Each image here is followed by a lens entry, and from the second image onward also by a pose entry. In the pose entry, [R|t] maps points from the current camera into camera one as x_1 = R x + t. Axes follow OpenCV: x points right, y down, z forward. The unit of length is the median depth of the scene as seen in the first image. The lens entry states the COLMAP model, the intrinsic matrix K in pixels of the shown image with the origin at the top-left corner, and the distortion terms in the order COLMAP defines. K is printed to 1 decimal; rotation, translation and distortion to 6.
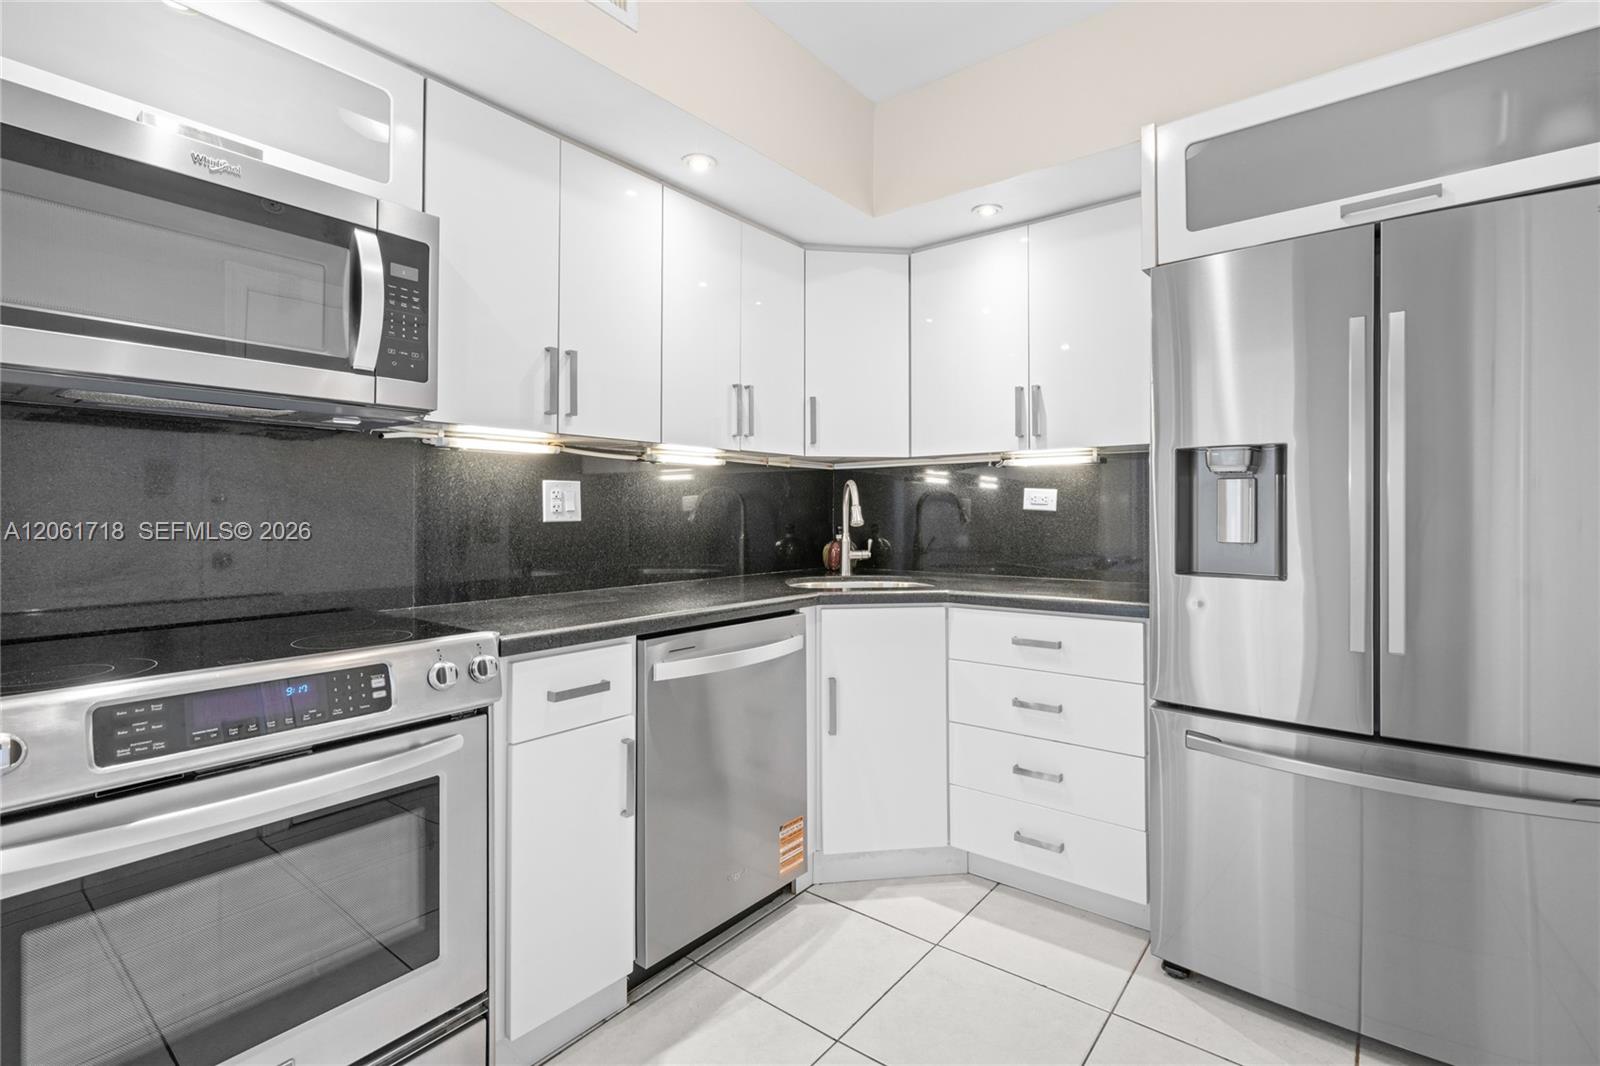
lens RADIAL K [[727.2, 0, 810.1], [0, 727.2, 504.9], [0, 0, 1]] dist [0.005515, -0.003022]
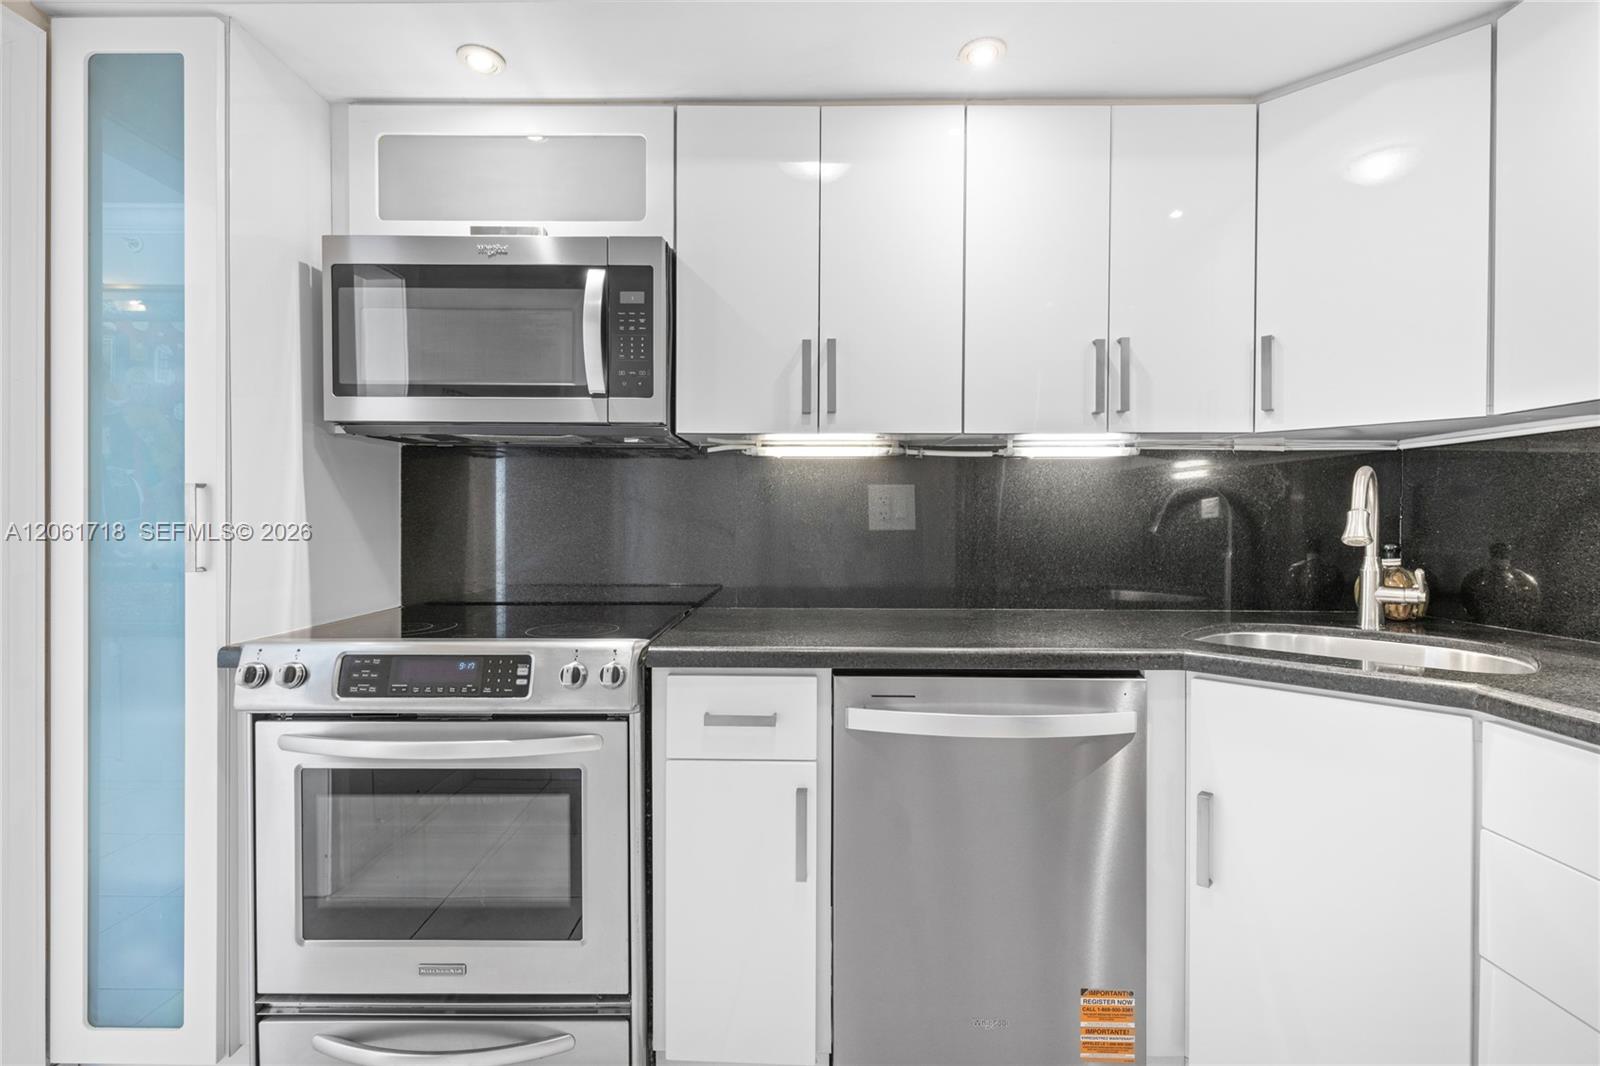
lens RADIAL K [[727.2, 0, 801.5], [0, 727.2, 522.4], [0, 0, 1]] dist [0.005515, -0.003022]
pose [[0.611777, 0.008374, -0.790986, 0.328108], [0.005064, 0.999882, 0.014503, -0.000203], [0.791014, -0.012878, 0.611662, 0.385743]]
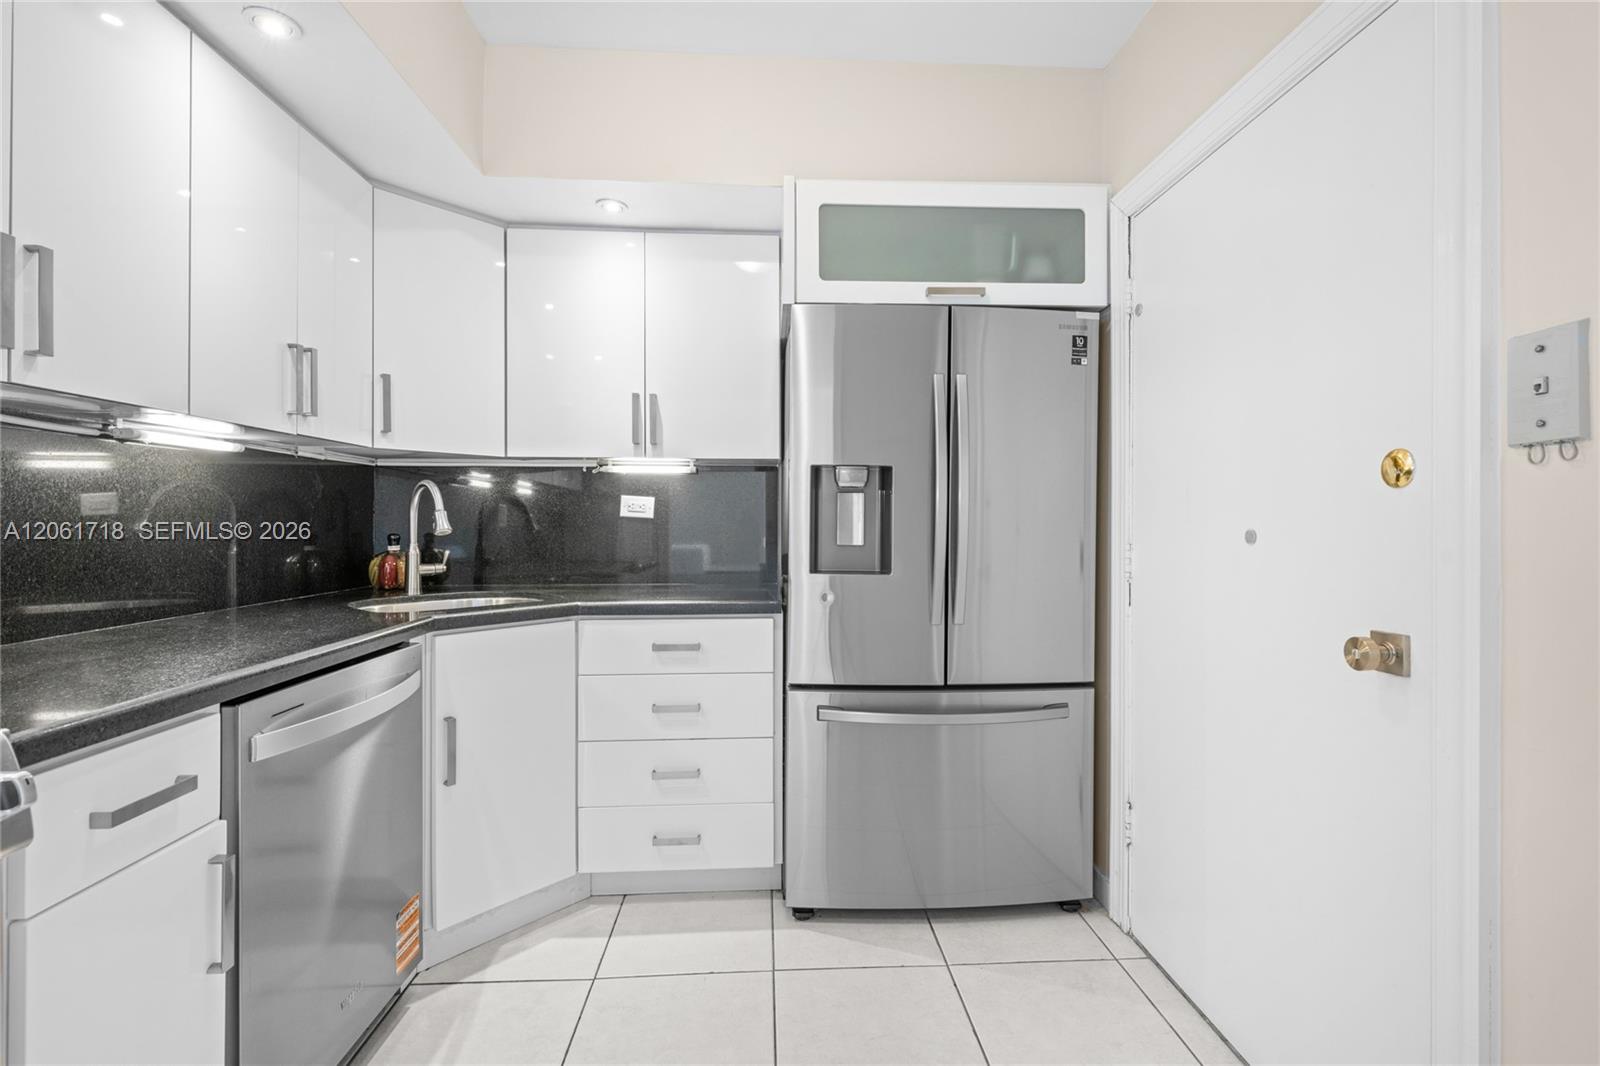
lens RADIAL K [[727.2, 0, 806.4], [0, 727.2, 523.9], [0, 0, 1]] dist [0.005515, -0.003022]
pose [[0.751471, 0.000297, 0.659766, -0.228250], [-0.010720, 0.999873, 0.011759, 0.002334], [-0.659679, -0.015909, 0.751379, 0.115552]]
